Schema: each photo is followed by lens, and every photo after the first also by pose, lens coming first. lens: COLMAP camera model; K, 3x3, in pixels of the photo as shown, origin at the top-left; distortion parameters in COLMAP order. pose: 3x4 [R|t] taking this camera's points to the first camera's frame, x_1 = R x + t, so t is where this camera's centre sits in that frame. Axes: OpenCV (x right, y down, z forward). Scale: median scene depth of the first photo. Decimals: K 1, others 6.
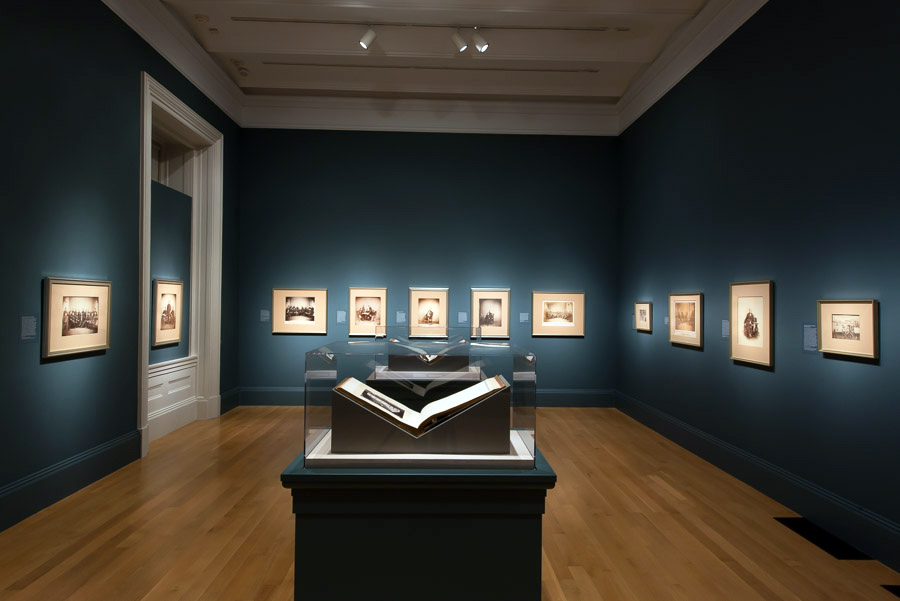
lens RADIAL K [[515.8, 0, 456.8], [0, 515.8, 300.2], [0, 0, 1]] dist [0.015388, -0.001221]
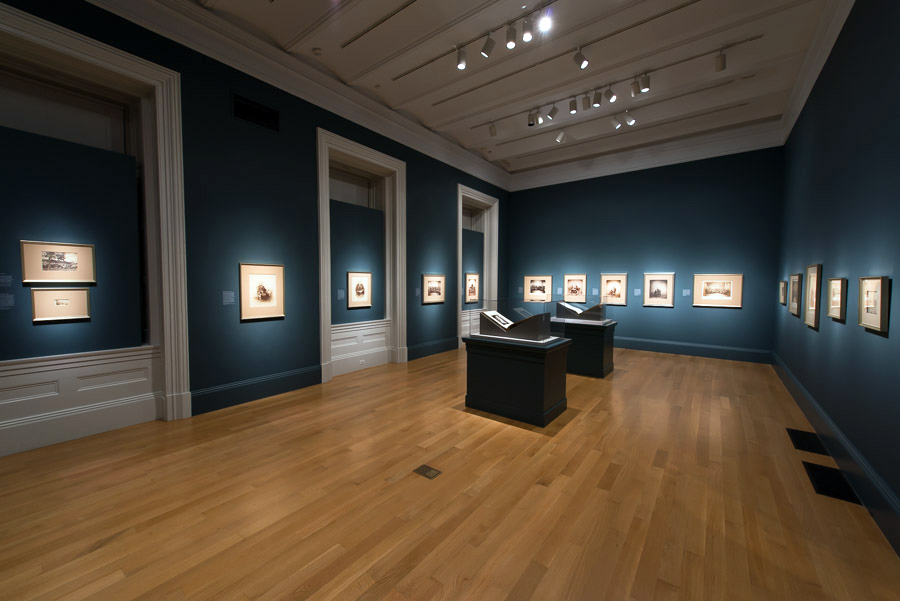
lens RADIAL K [[345.8, 0, 438.1], [0, 345.8, 304.0], [0, 0, 1]] dist [0.005152, 0.000391]
pose [[0.760293, 0.033286, -0.648727, 0.252999], [0.006637, 0.998236, 0.058997, 0.003843], [0.649547, -0.049161, 0.758731, -0.186058]]
